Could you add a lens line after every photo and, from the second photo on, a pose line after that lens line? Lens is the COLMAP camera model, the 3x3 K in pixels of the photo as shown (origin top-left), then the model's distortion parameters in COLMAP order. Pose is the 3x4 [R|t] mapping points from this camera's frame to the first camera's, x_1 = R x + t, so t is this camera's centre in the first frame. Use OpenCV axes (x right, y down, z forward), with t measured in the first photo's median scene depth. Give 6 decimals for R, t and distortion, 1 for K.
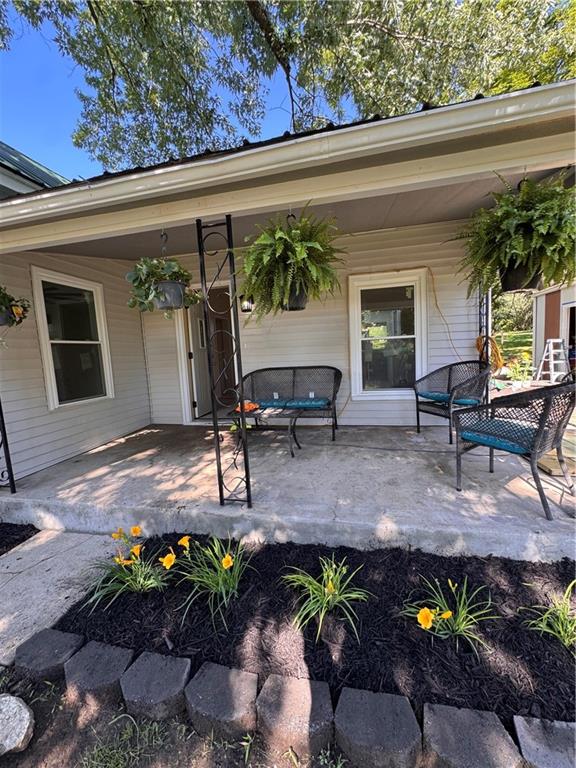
lens RADIAL K [[305.6, 0, 287.5], [0, 305.6, 381.3], [0, 0, 1]] dist [-0.003467, -0.000130]
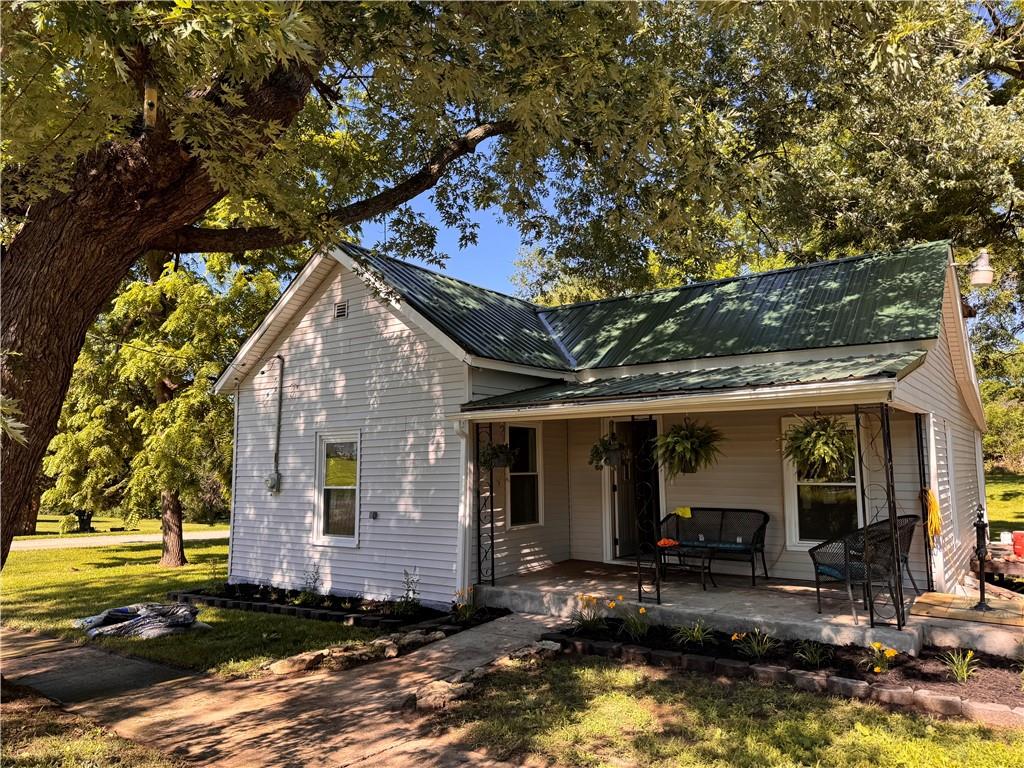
lens RADIAL K [[712.8, 0, 510.7], [0, 712.8, 383.7], [0, 0, 1]] dist [0.057262, -0.001238]
pose [[0.914361, -0.002215, -0.404895, 0.349280], [-0.078502, 0.980041, -0.182641, 0.034936], [0.397218, 0.198785, 0.895937, -1.440466]]
